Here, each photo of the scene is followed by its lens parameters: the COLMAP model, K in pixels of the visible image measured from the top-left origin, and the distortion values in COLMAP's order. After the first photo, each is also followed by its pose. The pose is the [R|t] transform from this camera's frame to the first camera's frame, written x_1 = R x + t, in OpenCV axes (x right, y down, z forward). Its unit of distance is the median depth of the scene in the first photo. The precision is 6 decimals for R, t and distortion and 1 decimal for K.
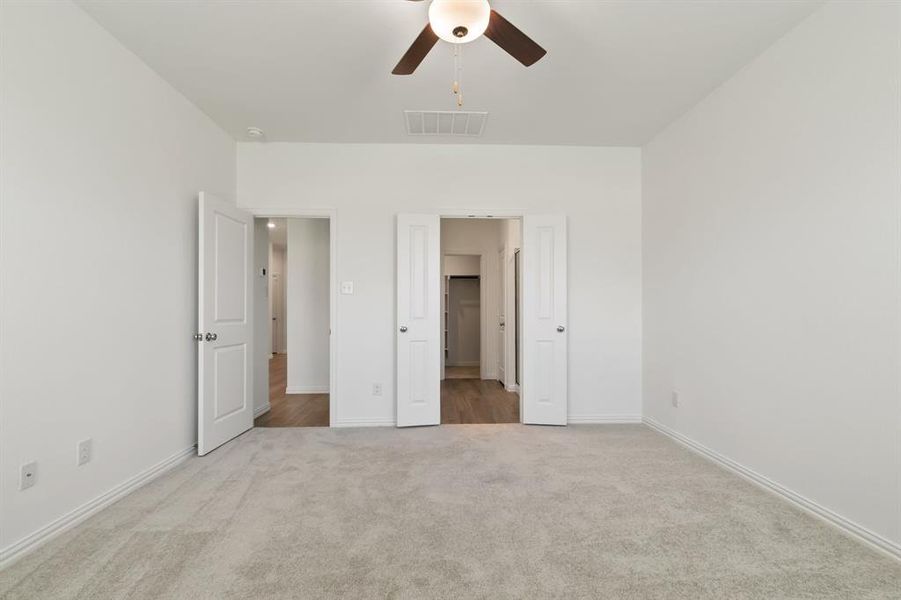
lens RADIAL K [[408.9, 0, 454.1], [0, 408.9, 307.3], [0, 0, 1]] dist [0.006789, -0.001938]
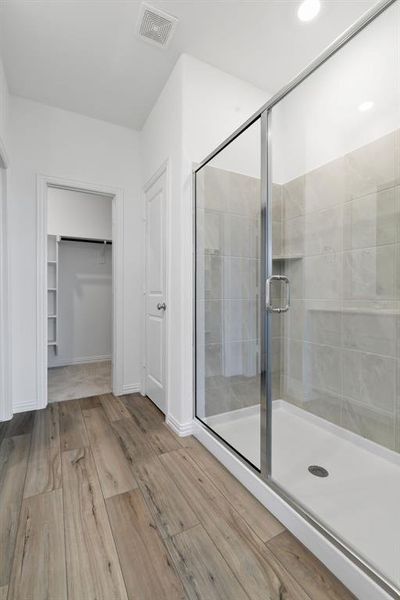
lens RADIAL K [[272.3, 0, 203.8], [0, 272.3, 300.7], [0, 0, 1]] dist [0.006789, -0.001938]
pose [[0.899773, -0.008730, 0.436270, 0.012867], [-0.006695, 0.999406, 0.033807, 0.031027], [-0.436306, -0.033340, 0.899180, 1.007810]]
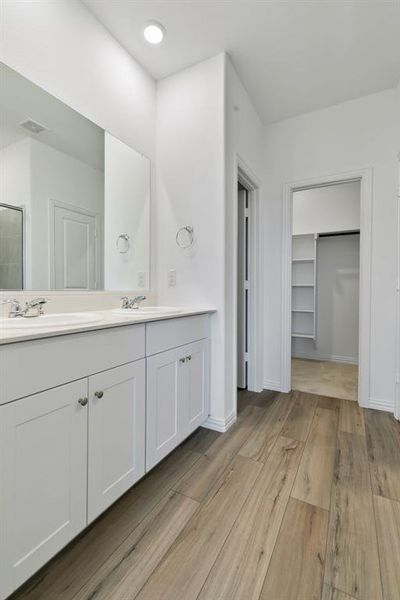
lens RADIAL K [[272.3, 0, 191.5], [0, 272.3, 292.7], [0, 0, 1]] dist [0.006789, -0.001938]
pose [[0.850221, 0.015275, -0.526205, 0.119416], [-0.002954, 0.999702, 0.024248, 0.032242], [0.526418, -0.019062, 0.850012, 1.015257]]
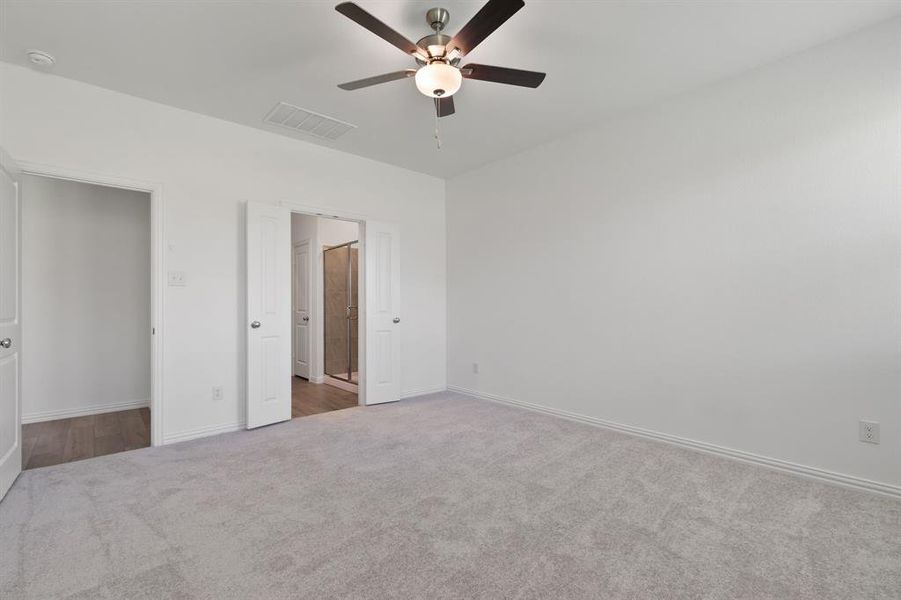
lens RADIAL K [[408.9, 0, 453.0], [0, 408.9, 304.1], [0, 0, 1]] dist [0.006789, -0.001938]
pose [[0.769395, -0.000712, 0.638773, -0.392865], [-0.002303, 0.999990, 0.003889, 0.000941], [-0.638769, -0.004463, 0.769386, -0.021199]]
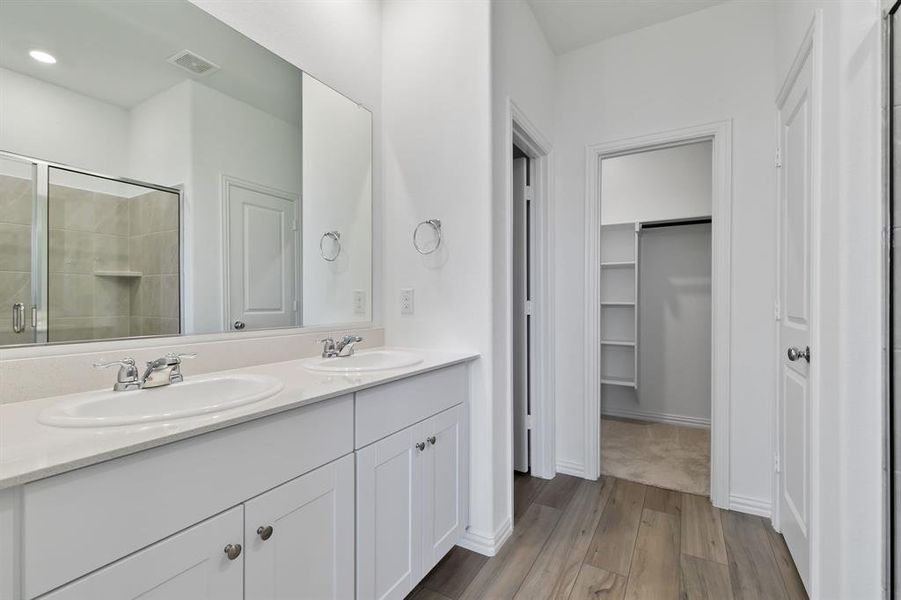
lens RADIAL K [[408.9, 0, 439.1], [0, 408.9, 303.8], [0, 0, 1]] dist [0.006789, -0.001938]
pose [[0.840266, 0.006041, -0.542141, 0.107159], [0.003281, 0.999863, 0.016227, 0.009180], [0.542165, -0.015414, 0.840131, 1.055407]]
